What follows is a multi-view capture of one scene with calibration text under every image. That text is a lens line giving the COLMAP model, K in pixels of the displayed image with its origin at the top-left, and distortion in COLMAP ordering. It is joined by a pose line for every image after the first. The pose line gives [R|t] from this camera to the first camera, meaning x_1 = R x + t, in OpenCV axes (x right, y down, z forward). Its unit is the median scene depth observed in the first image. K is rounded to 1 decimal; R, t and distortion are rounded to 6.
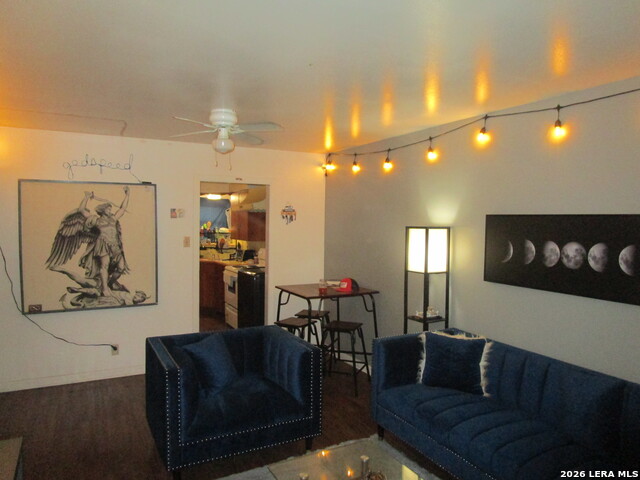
lens RADIAL K [[456.1, 0, 318.6], [0, 456.1, 240.5], [0, 0, 1]] dist [-0.031478, 0.004833]
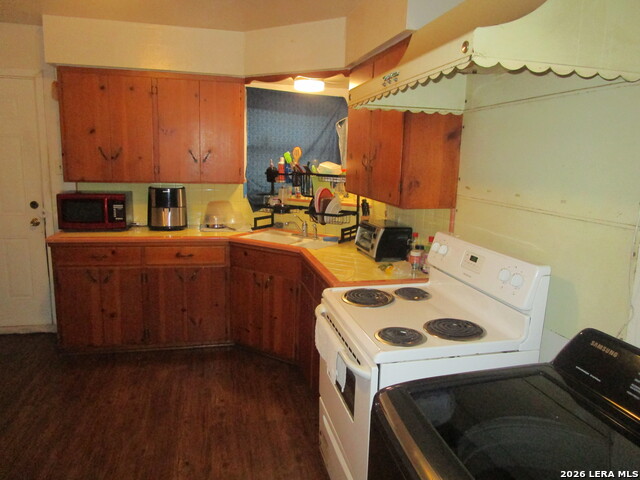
lens RADIAL K [[456.1, 0, 319.8], [0, 456.1, 238.8], [0, 0, 1]] dist [-0.031478, 0.004833]
pose [[0.968090, 0.064742, -0.242094, -0.176312], [-0.032814, 0.990483, 0.133663, -0.022146], [0.248444, -0.121454, 0.961002, 0.930684]]
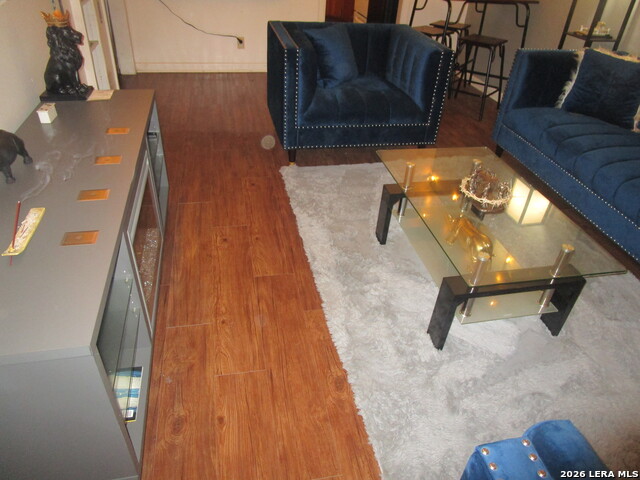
lens RADIAL K [[456.1, 0, 319.3], [0, 456.1, 240.7], [0, 0, 1]] dist [-0.031478, 0.004833]
pose [[0.958441, 0.200997, -0.202462, 0.006167], [-0.059661, 0.835190, 0.546717, 0.069494], [0.278983, -0.511917, 0.812471, 0.024176]]
